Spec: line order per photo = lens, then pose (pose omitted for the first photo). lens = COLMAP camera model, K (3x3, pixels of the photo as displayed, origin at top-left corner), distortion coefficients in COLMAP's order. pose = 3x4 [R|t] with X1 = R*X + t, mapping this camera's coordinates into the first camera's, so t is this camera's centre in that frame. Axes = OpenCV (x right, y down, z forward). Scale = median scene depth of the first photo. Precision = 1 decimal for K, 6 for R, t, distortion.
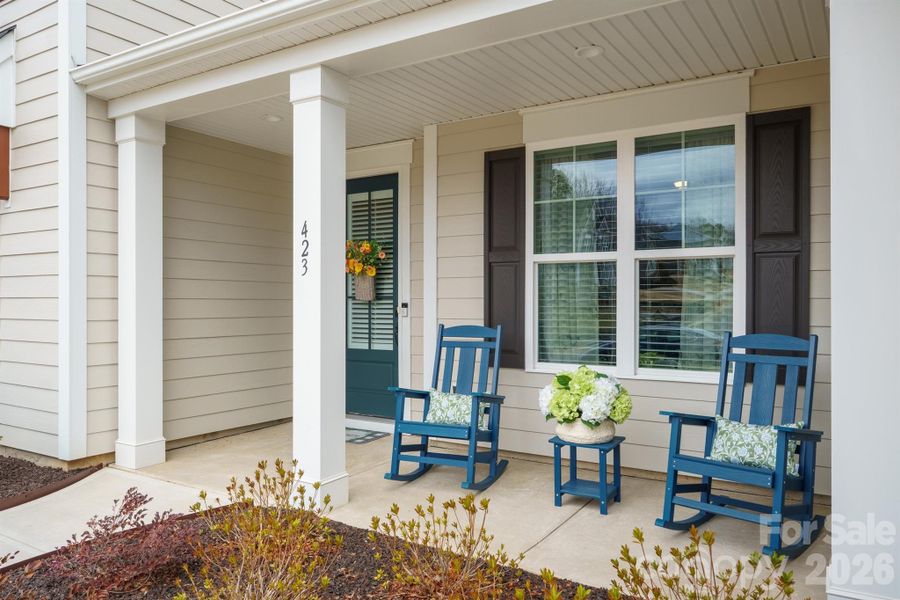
lens RADIAL K [[652.5, 0, 450.1], [0, 652.5, 302.1], [0, 0, 1]] dist [0.002510, 0.001756]
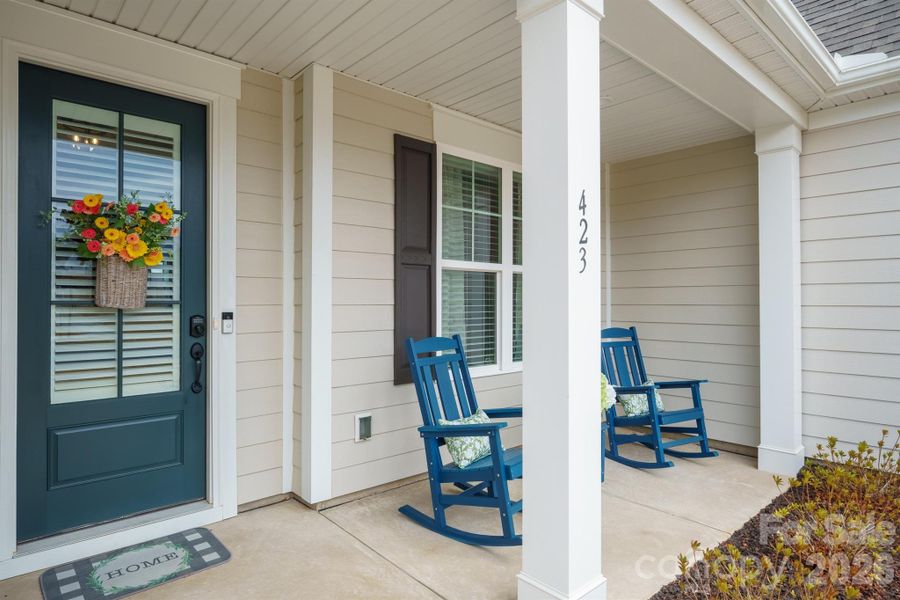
lens RADIAL K [[508.8, 0, 448.4], [0, 508.8, 297.9], [0, 0, 1]] dist [0.003451, 0.000134]
pose [[0.275036, 0.007297, 0.961406, -0.594390], [0.001682, 0.999966, -0.008070, -0.009810], [-0.961432, 0.003836, 0.275015, 0.786286]]
